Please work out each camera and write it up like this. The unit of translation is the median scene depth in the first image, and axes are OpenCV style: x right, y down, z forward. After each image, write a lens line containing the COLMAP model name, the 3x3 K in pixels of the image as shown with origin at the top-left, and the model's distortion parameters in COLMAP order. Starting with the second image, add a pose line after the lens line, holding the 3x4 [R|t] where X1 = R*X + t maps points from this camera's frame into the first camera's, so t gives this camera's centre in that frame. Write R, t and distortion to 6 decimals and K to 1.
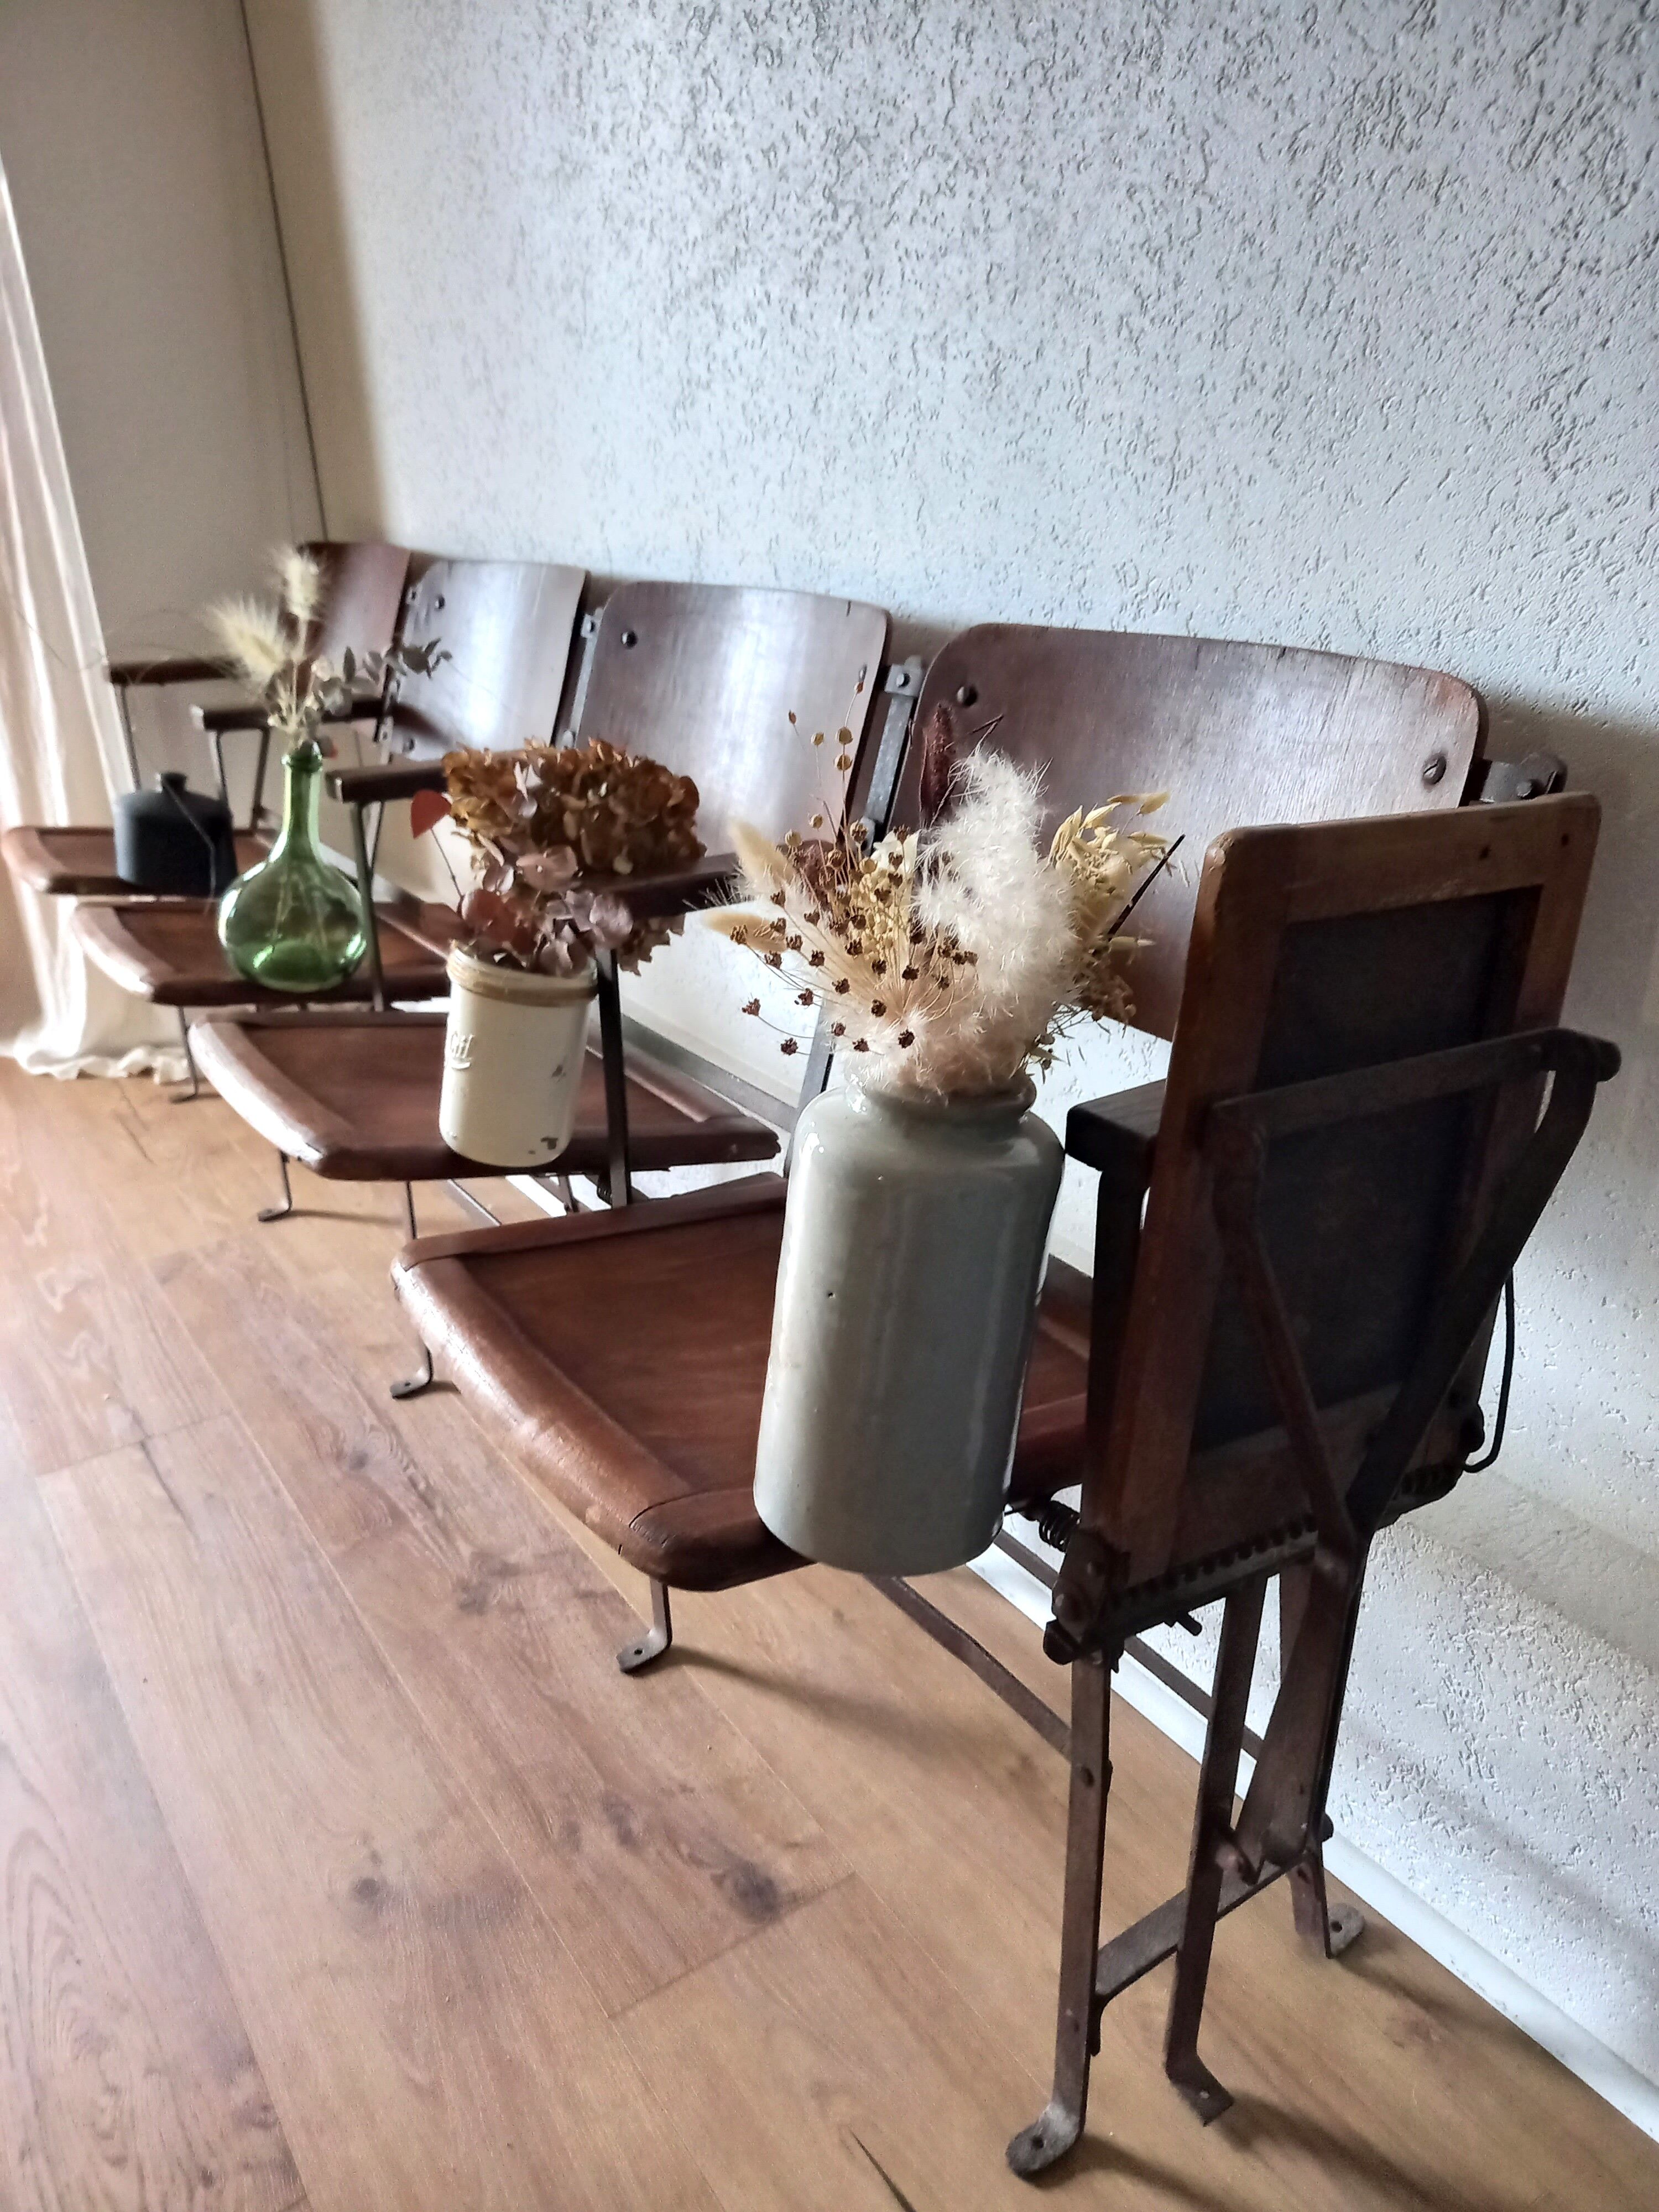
lens RADIAL K [[1624.4, 0, 830.2], [0, 1624.4, 1101.6], [0, 0, 1]] dist [0.048121, -0.045288]
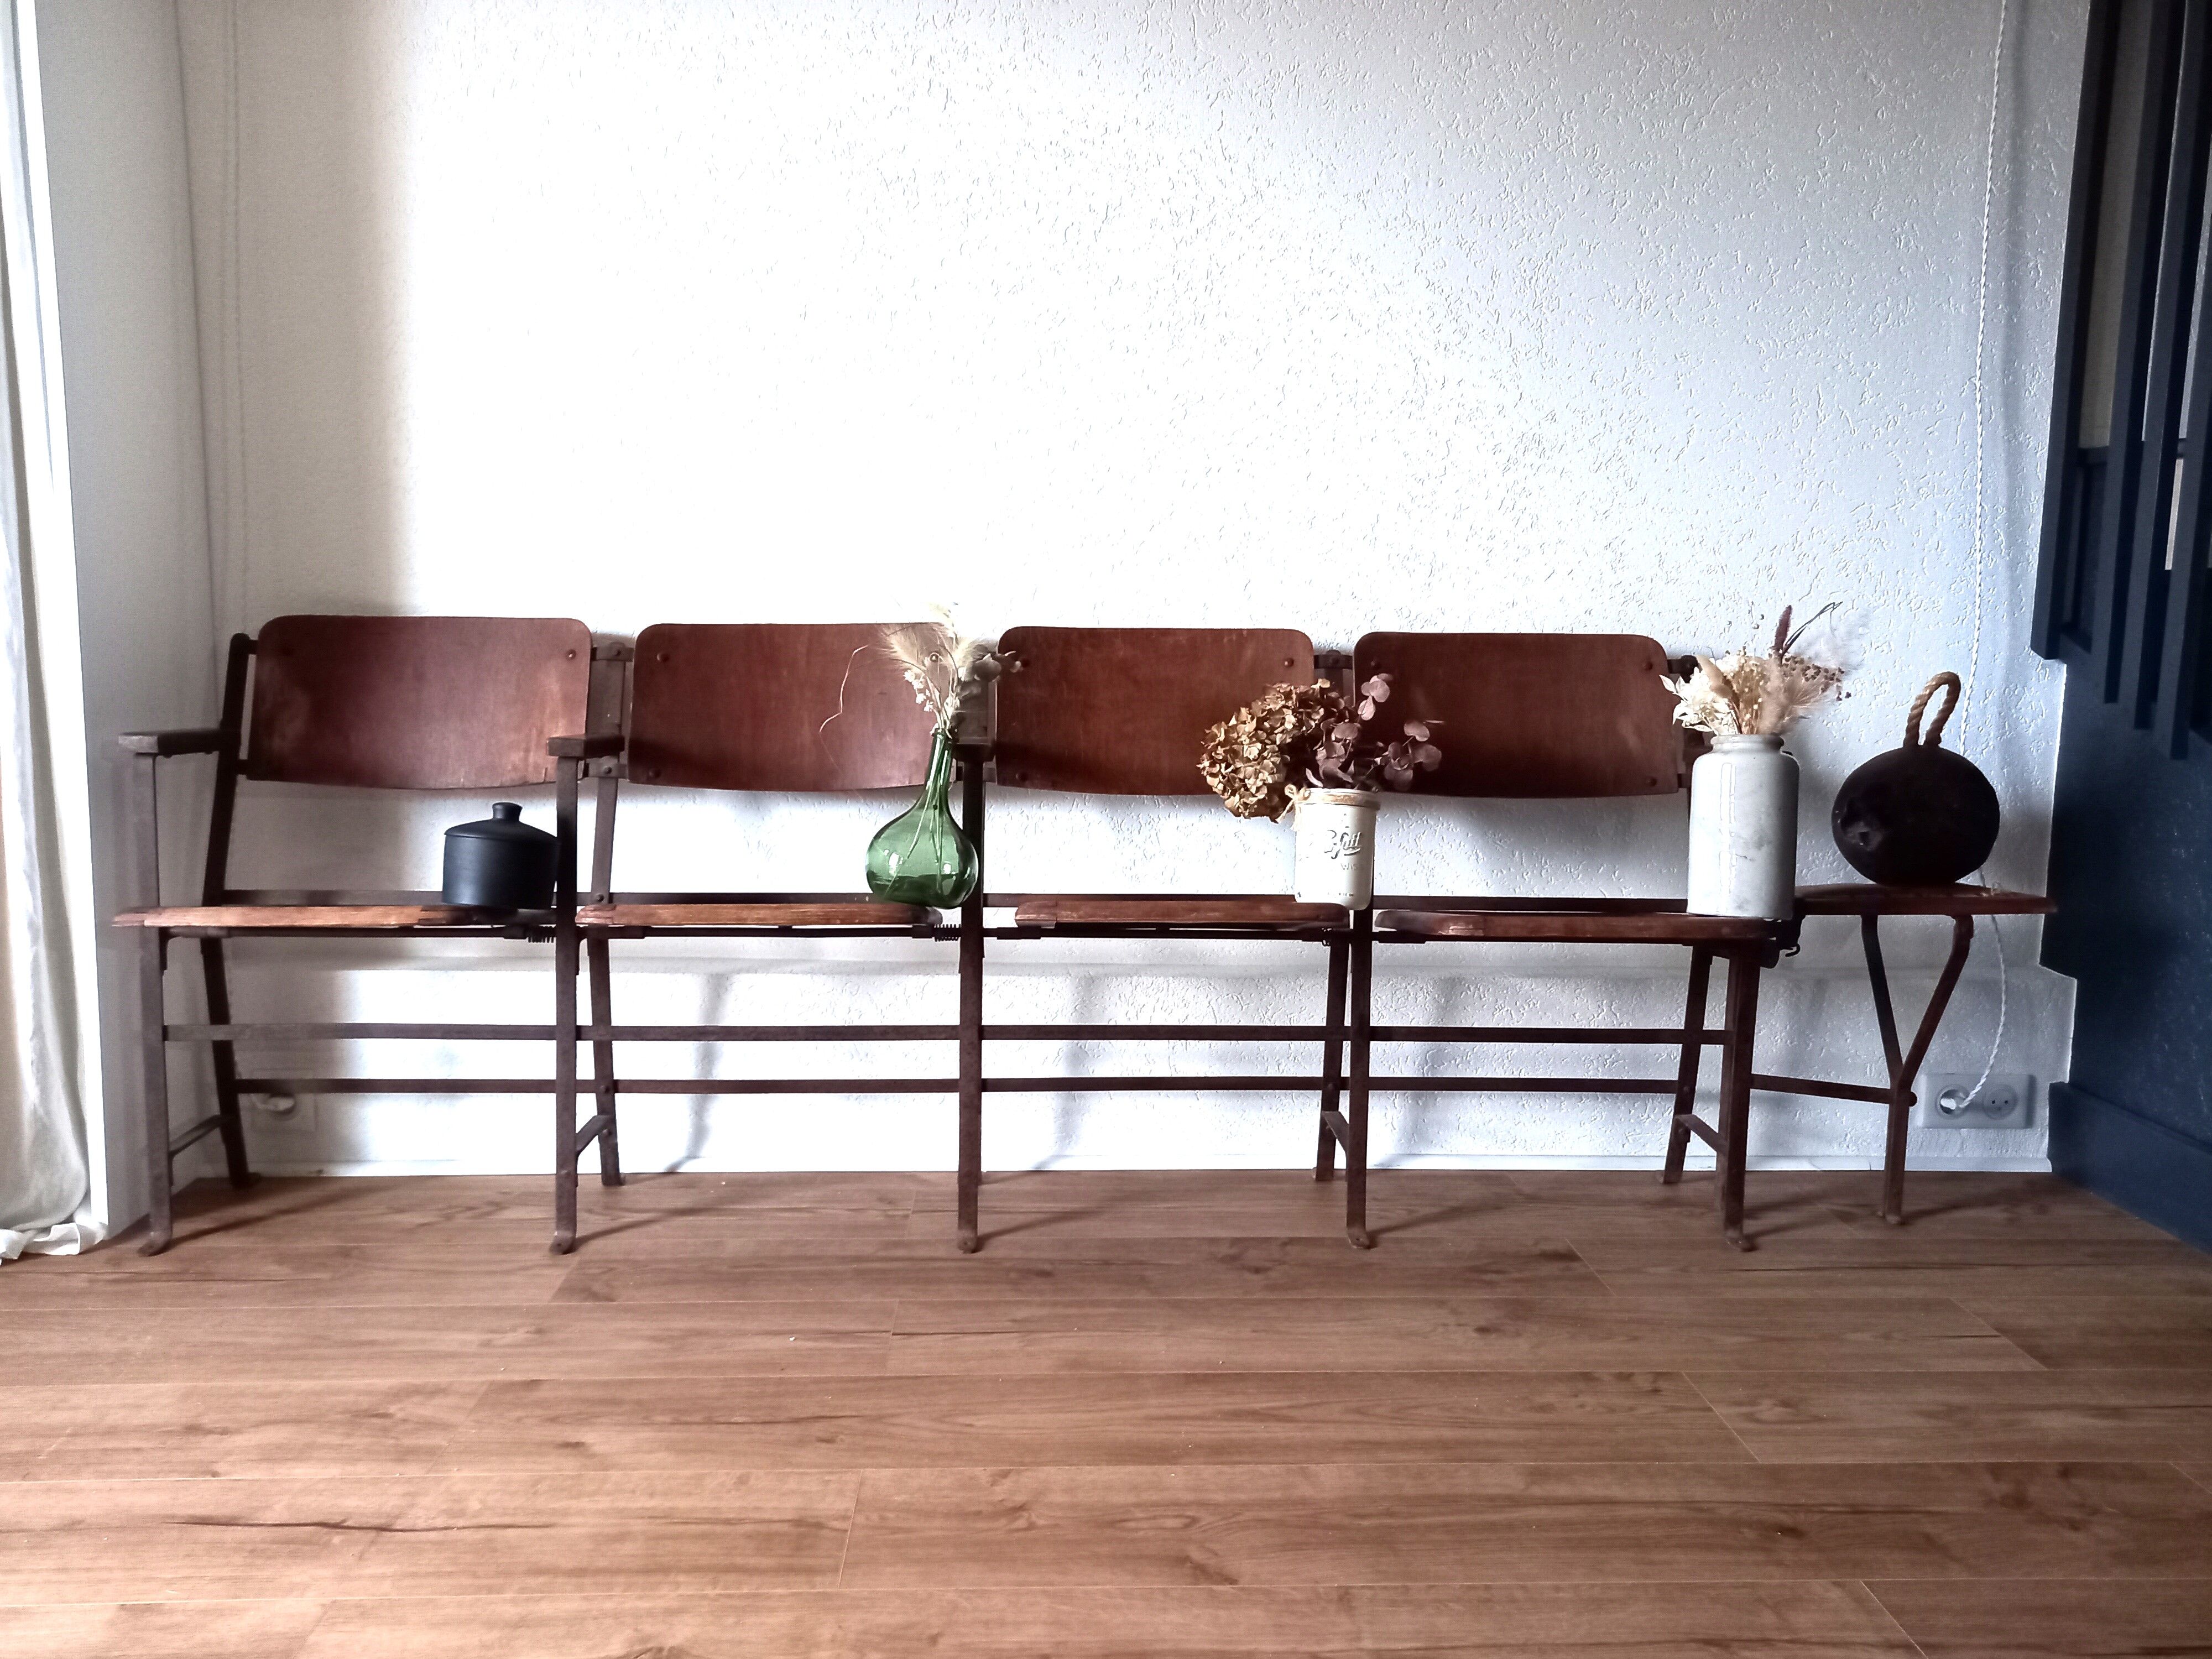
lens RADIAL K [[1624.4, 0, 1106.2], [0, 1624.4, 825.8], [0, 0, 1]] dist [0.048121, -0.045288]
pose [[0.519879, -0.060240, 0.852113, -2.109746], [0.298051, 0.947615, -0.114851, 0.083429], [-0.800557, 0.313682, 0.510600, 0.345056]]
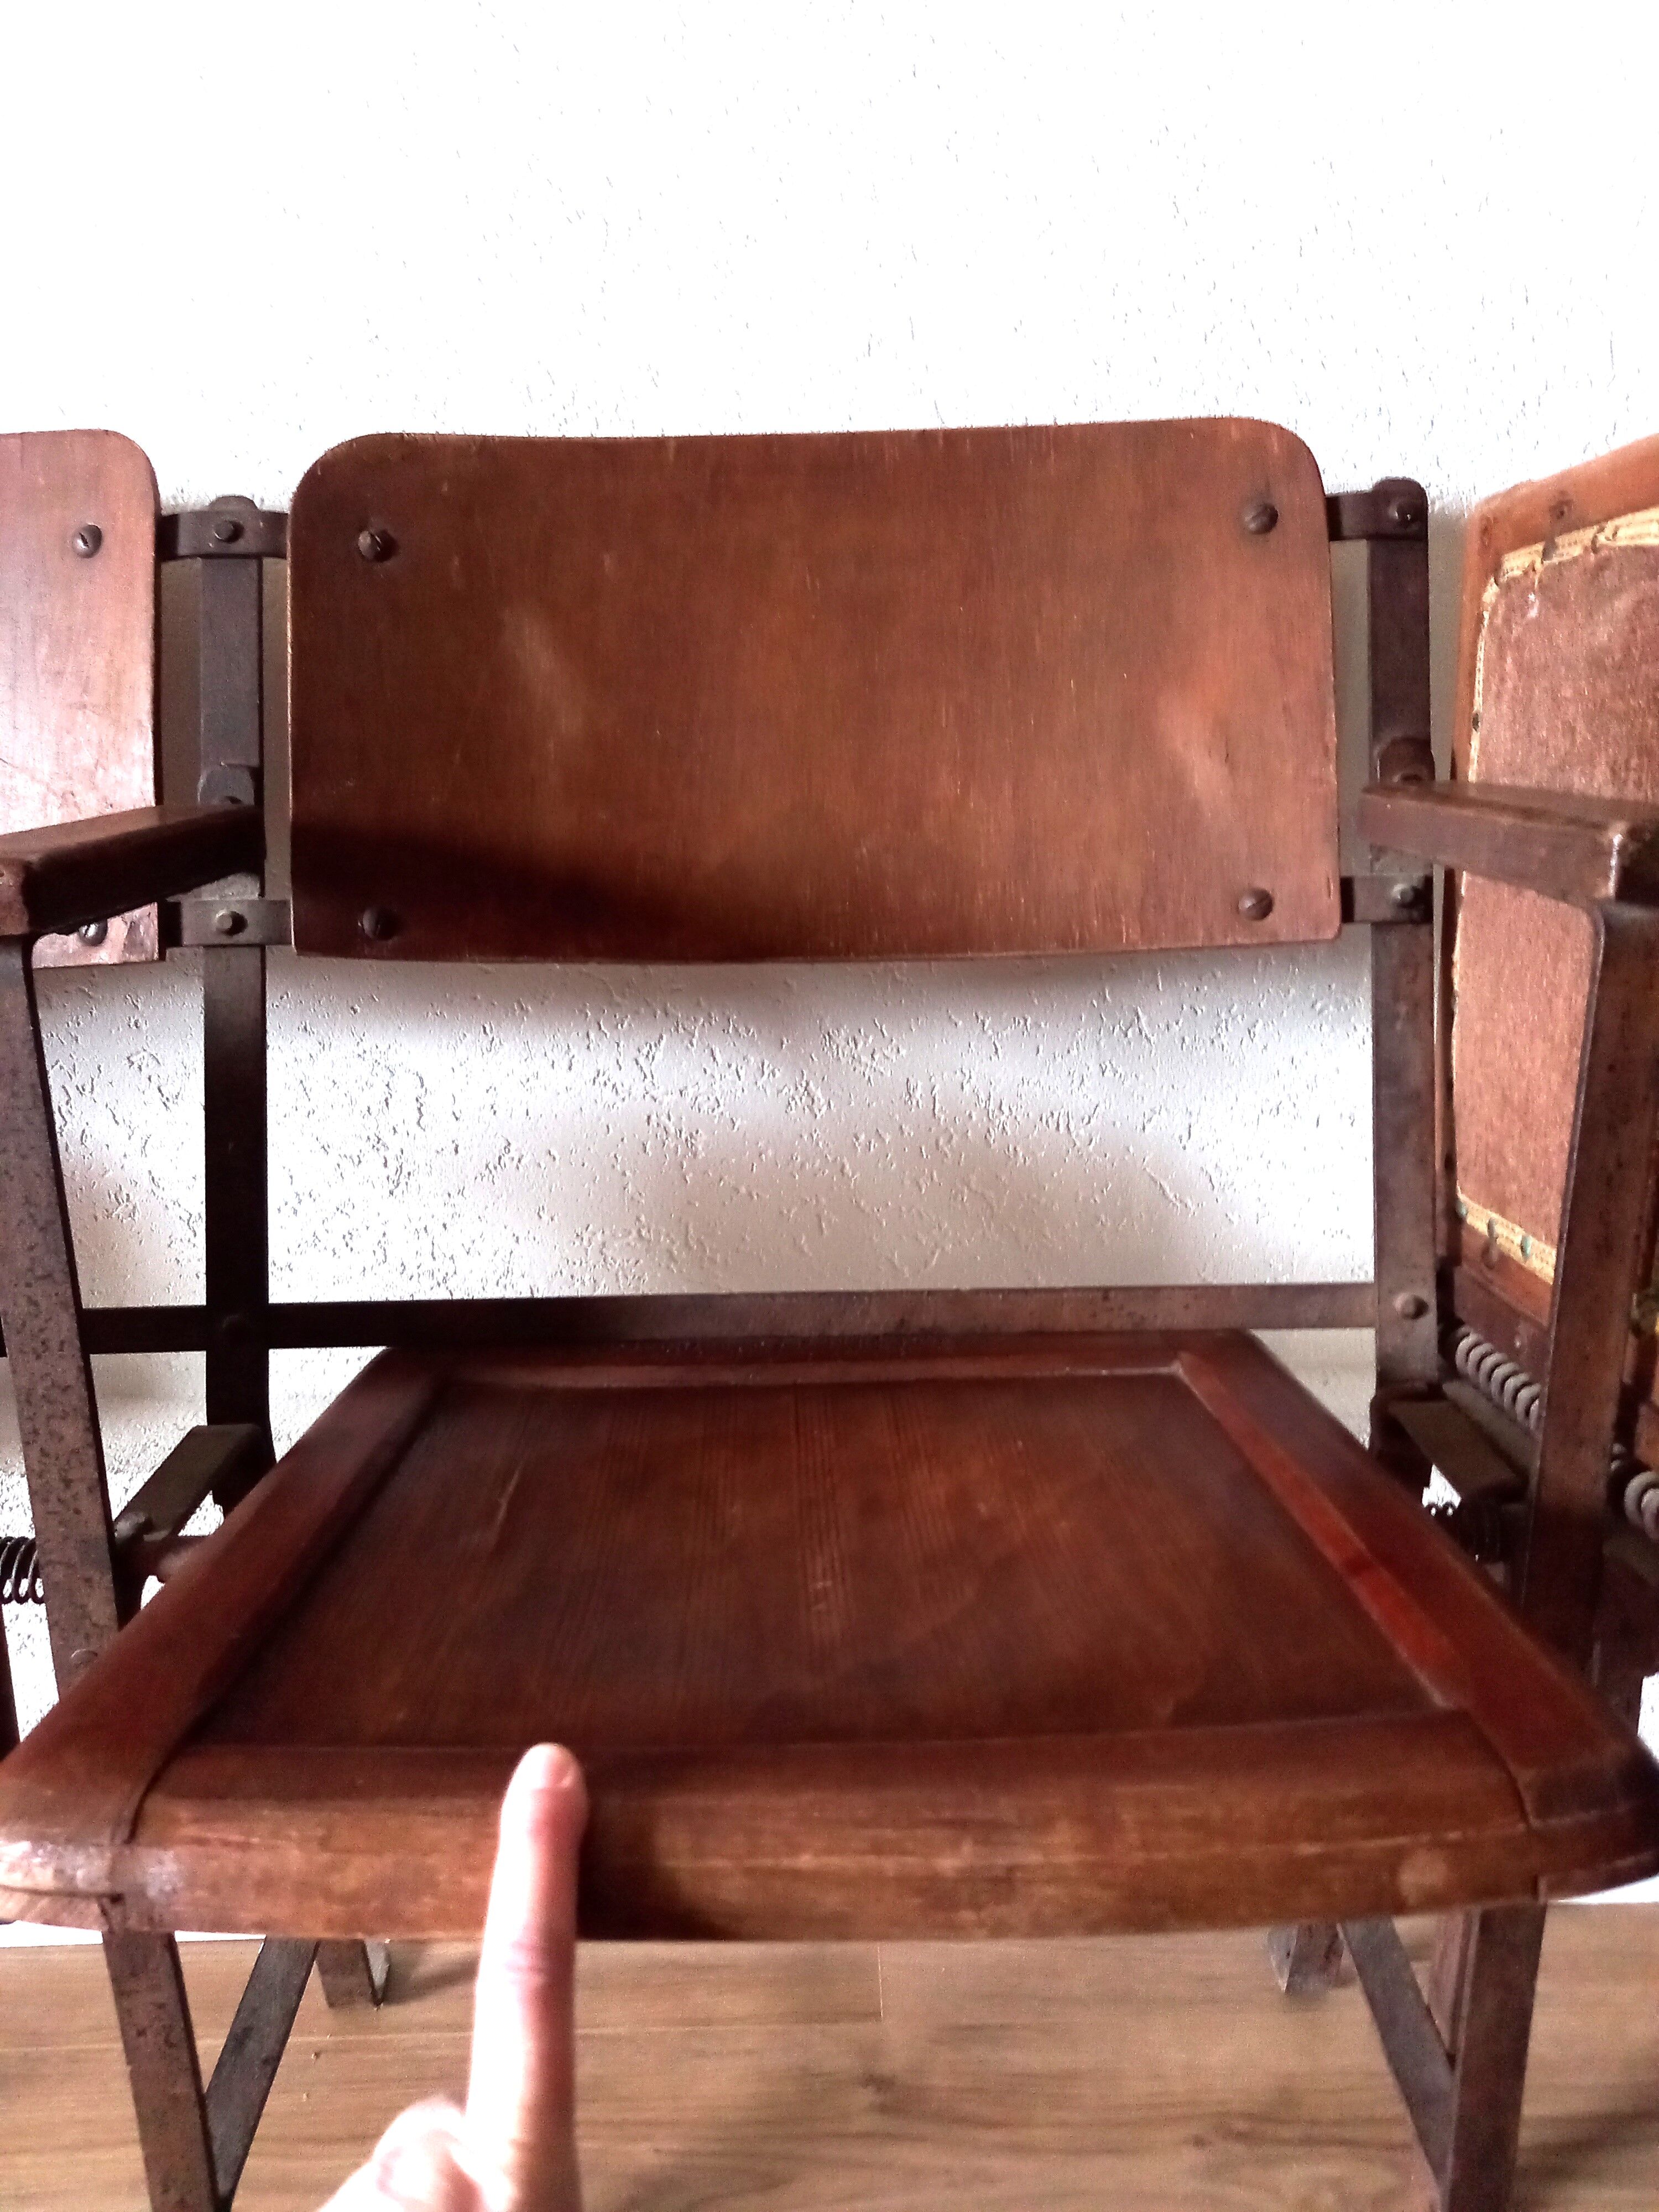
lens RADIAL K [[1624.4, 0, 826.9], [0, 1624.4, 1104.6], [0, 0, 1]] dist [0.048121, -0.045288]
pose [[0.550171, -0.215412, 0.806789, -0.434392], [0.320629, 0.946591, 0.034093, -0.012960], [-0.771044, 0.239923, 0.589855, 0.632046]]
